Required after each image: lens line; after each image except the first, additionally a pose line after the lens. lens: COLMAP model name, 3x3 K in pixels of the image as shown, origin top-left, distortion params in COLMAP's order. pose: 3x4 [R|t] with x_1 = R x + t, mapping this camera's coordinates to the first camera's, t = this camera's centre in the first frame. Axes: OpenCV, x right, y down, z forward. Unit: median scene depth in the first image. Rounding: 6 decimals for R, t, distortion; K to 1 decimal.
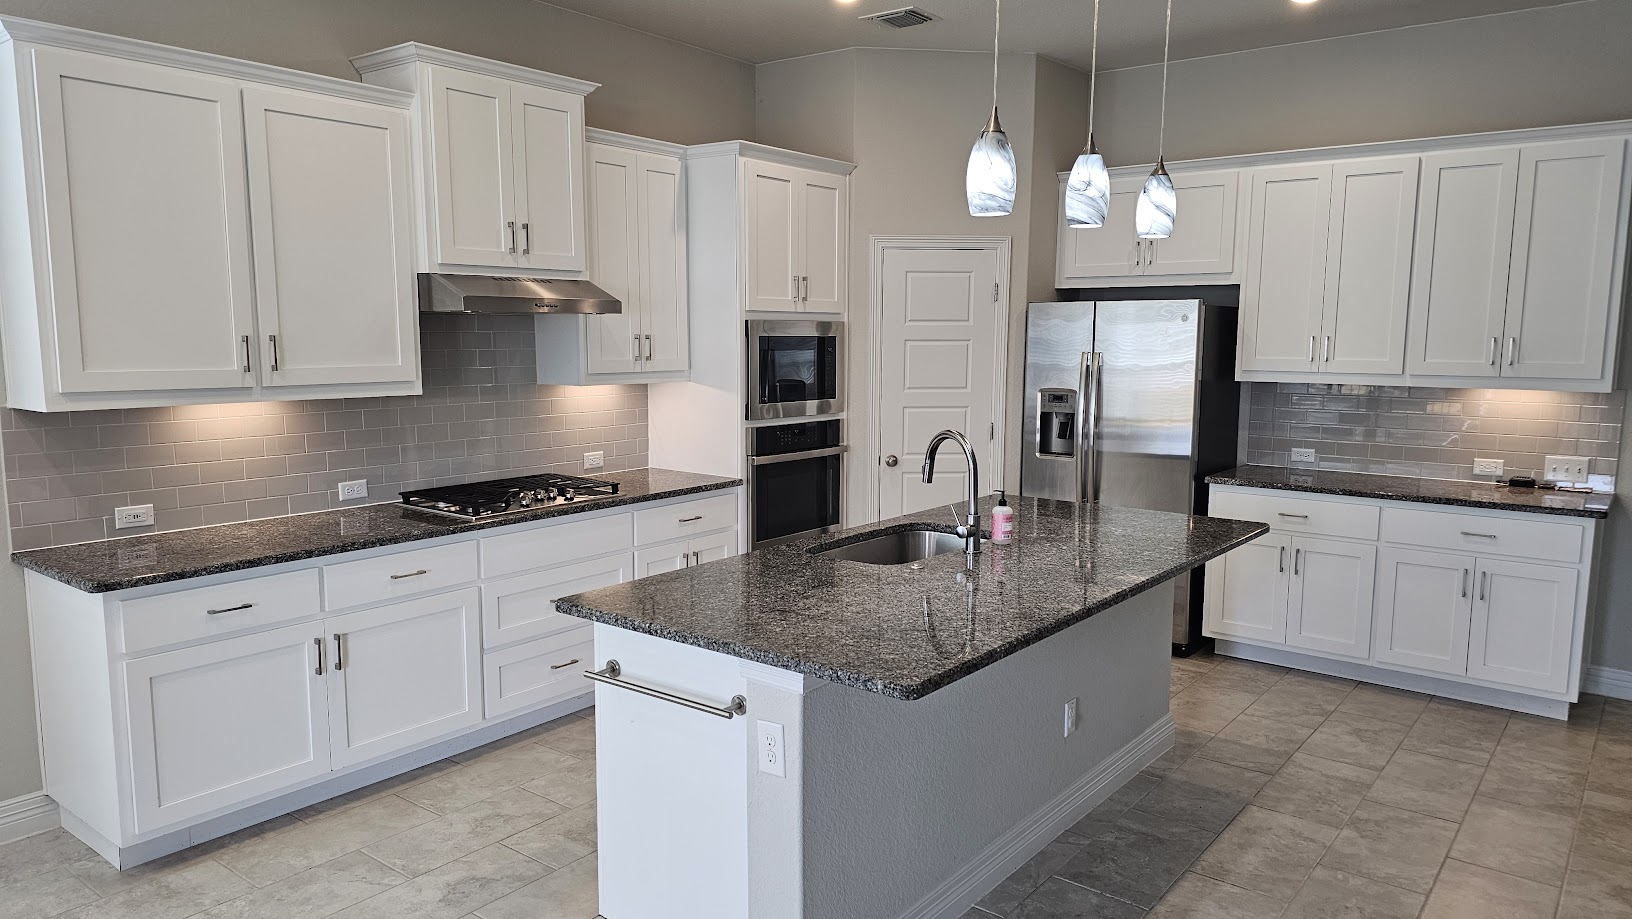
lens RADIAL K [[1084.2, 0, 812.2], [0, 1084.2, 469.5], [0, 0, 1]] dist [0.030195, 0.000483]
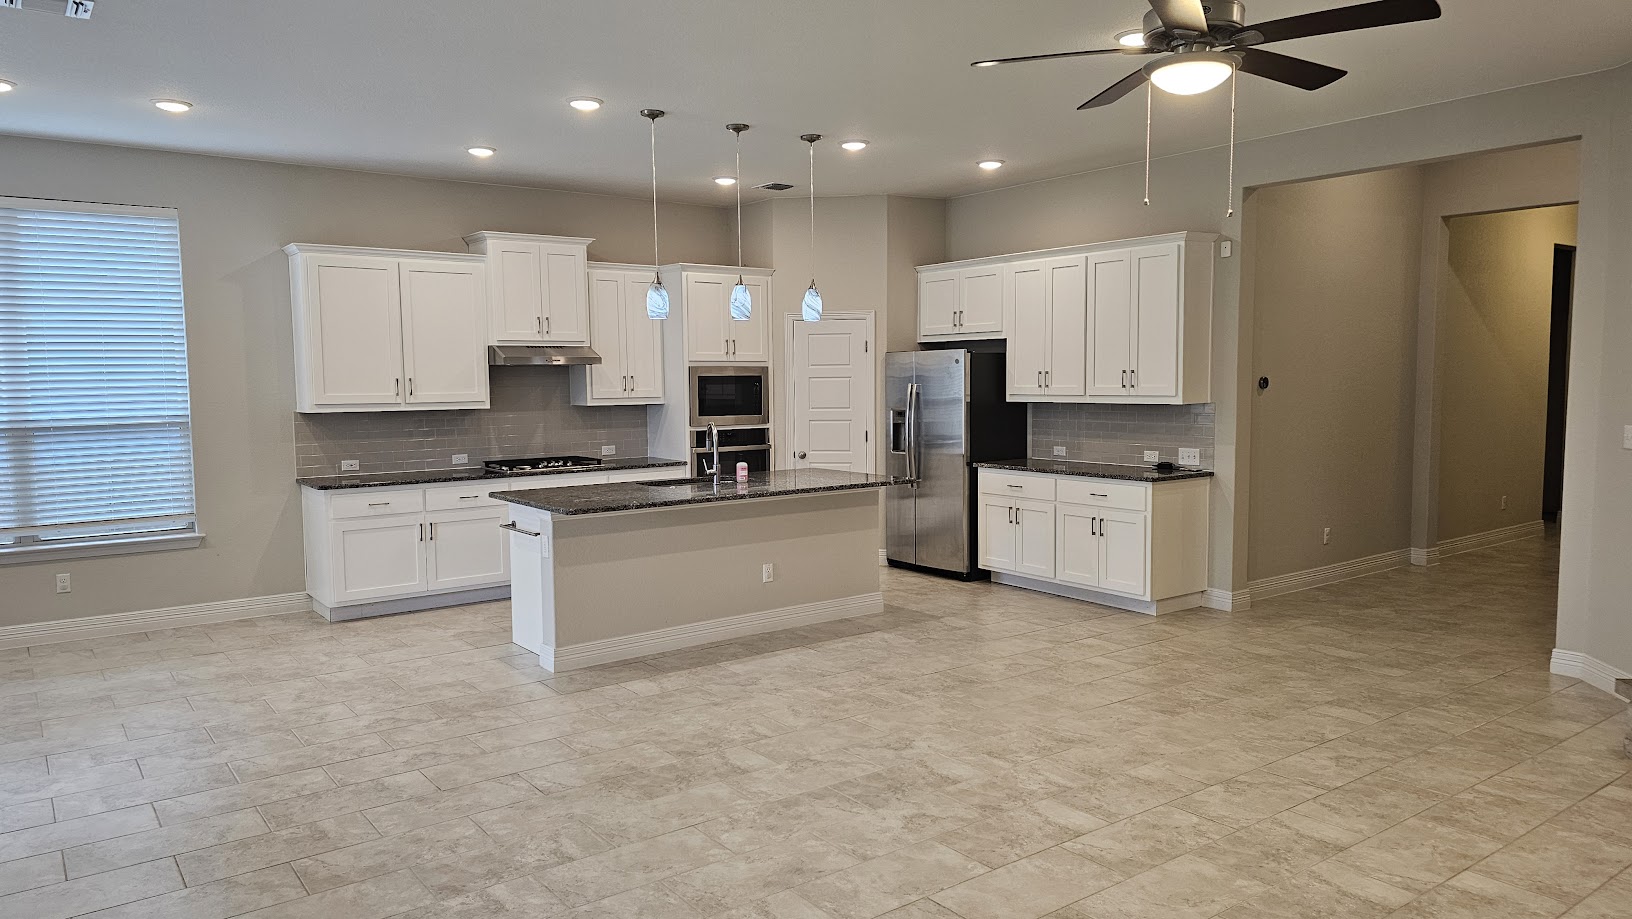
lens RADIAL K [[1088.8, 0, 808.6], [0, 1088.8, 459.4], [0, 0, 1]] dist [0.093034, -0.099109]
pose [[0.964602, 0.005455, -0.263652, 0.601941], [-0.019101, 0.998605, -0.049221, 0.091371], [0.263016, 0.052515, 0.963361, -0.614390]]
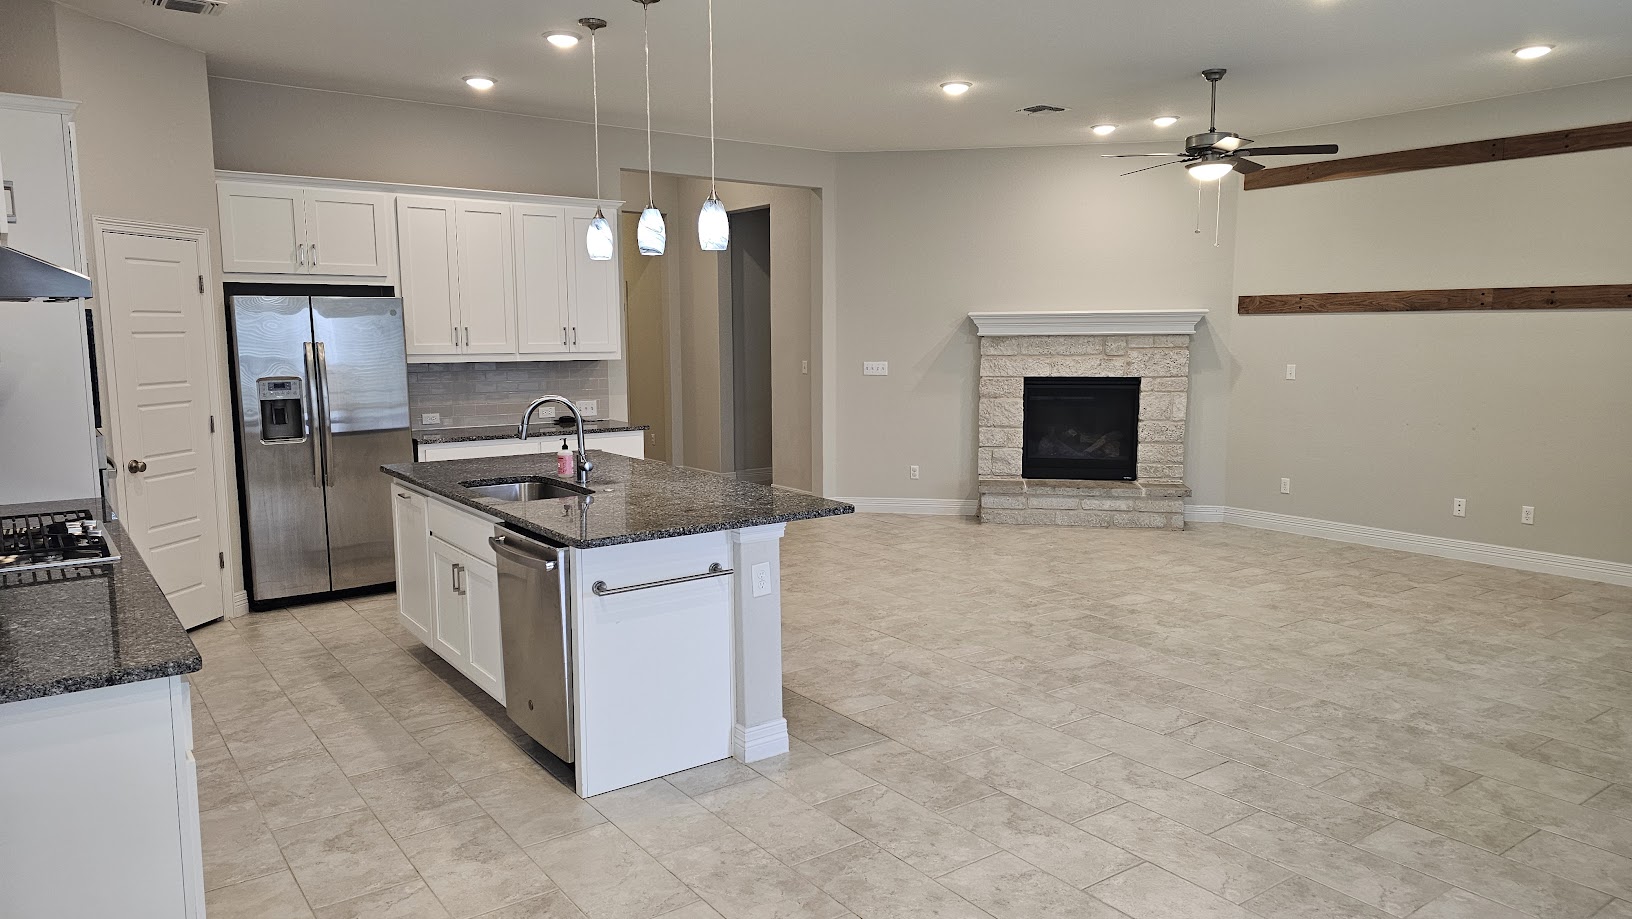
lens RADIAL K [[1088.8, 0, 808.6], [0, 1088.8, 459.4], [0, 0, 1]] dist [0.093034, -0.099109]
pose [[0.264909, -0.122002, 0.956524, -0.802771], [0.130391, 0.987385, 0.089826, -0.027844], [-0.955417, 0.100926, 0.277475, 0.240816]]
